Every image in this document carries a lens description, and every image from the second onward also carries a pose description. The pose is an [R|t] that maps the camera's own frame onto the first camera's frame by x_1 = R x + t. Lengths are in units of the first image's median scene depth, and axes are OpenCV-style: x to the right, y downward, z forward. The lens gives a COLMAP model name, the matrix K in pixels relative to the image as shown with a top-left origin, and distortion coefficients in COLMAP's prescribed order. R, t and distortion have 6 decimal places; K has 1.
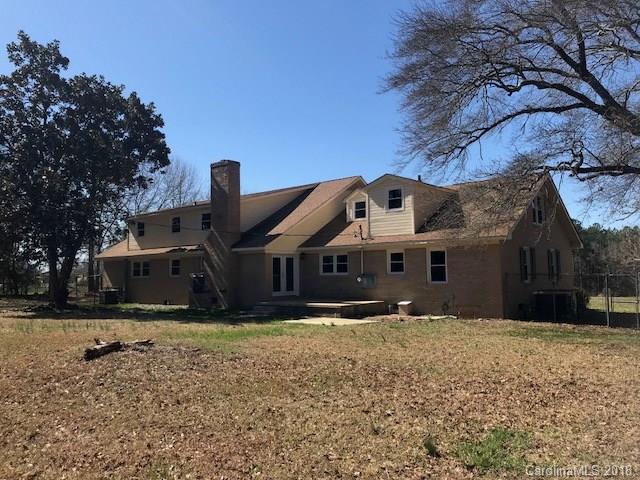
lens RADIAL K [[523.3, 0, 316.4], [0, 523.3, 237.7], [0, 0, 1]] dist [0.008801, 0.003023]
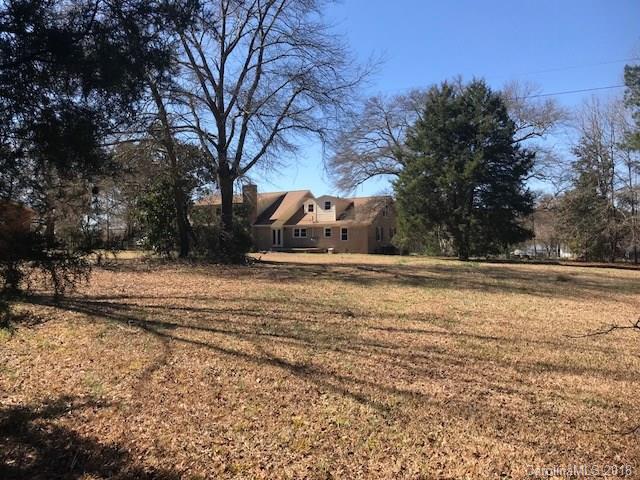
lens RADIAL K [[523.3, 0, 316.4], [0, 523.3, 237.7], [0, 0, 1]] dist [0.008801, 0.003023]
pose [[0.986889, 0.013144, 0.160866, -0.264387], [-0.022503, 0.998149, 0.056494, -0.058841], [-0.159826, -0.059373, 0.985358, -1.263381]]
